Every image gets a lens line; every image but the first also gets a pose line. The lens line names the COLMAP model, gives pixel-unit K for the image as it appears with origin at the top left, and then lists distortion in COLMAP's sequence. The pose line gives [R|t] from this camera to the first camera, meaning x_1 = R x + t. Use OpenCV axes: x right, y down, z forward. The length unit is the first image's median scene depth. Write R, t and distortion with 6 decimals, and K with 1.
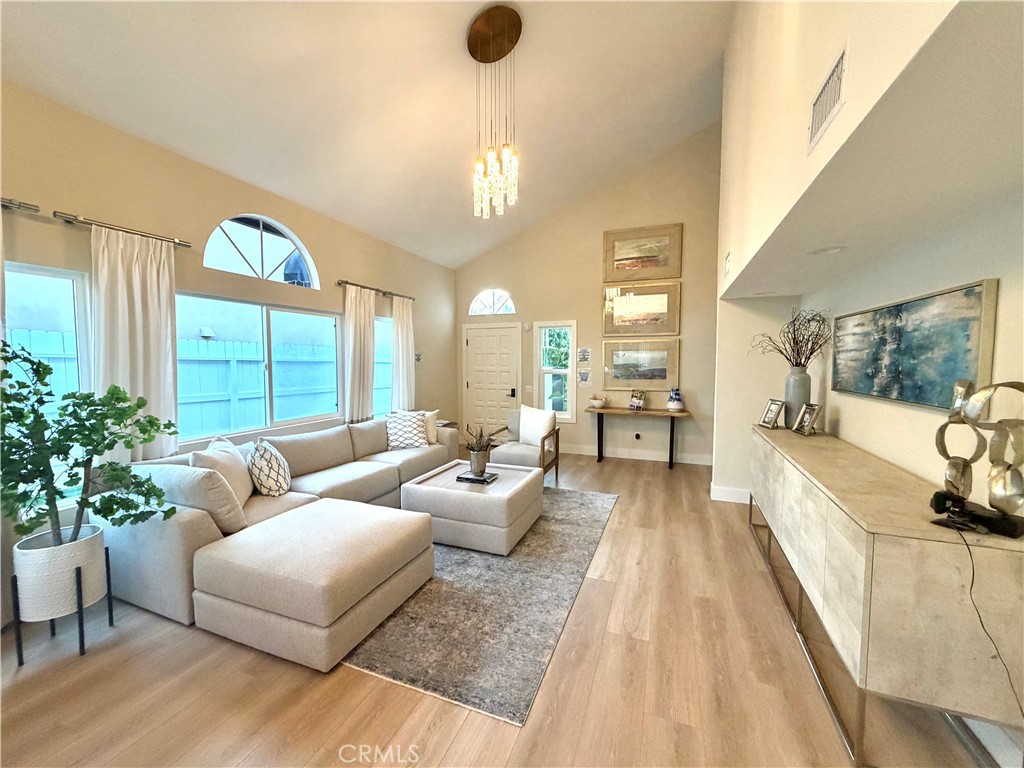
lens RADIAL K [[410.5, 0, 511.4], [0, 410.5, 383.1], [0, 0, 1]] dist [-0.000308, 0.000209]
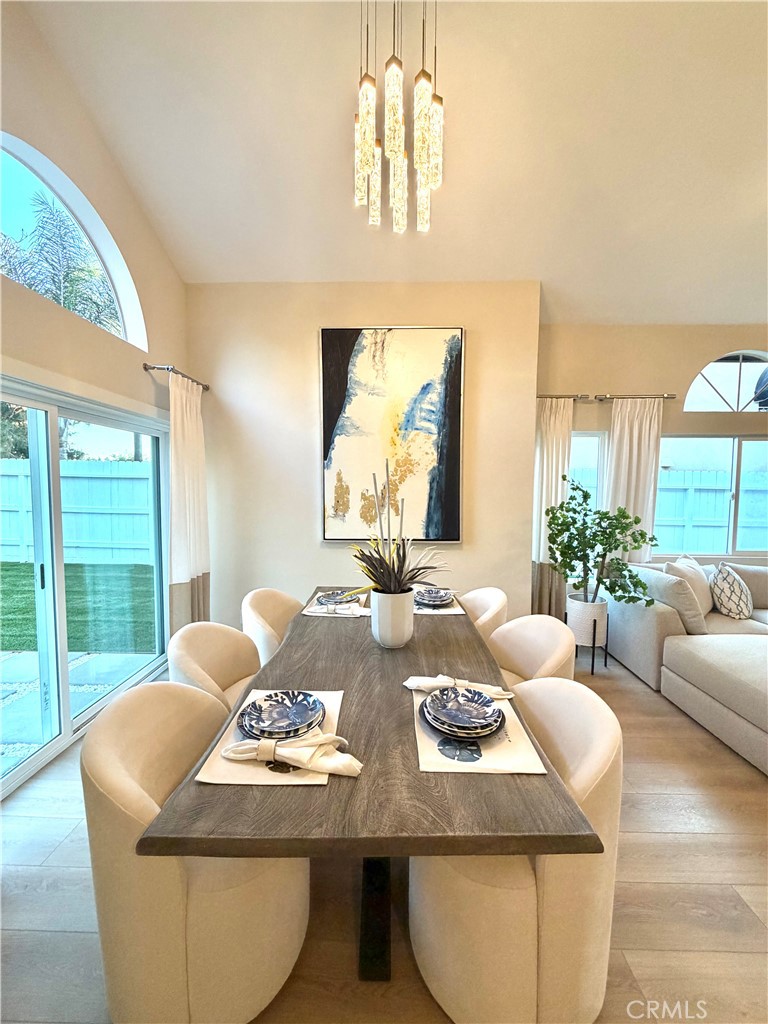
lens RADIAL K [[410.5, 0, 383.9], [0, 410.5, 512.6], [0, 0, 1]] dist [-0.000308, 0.000209]
pose [[0.344281, 0.062200, -0.936804, 0.115745], [-0.056070, 0.997384, 0.045617, 0.004884], [0.937191, 0.036821, 0.346868, -0.294773]]
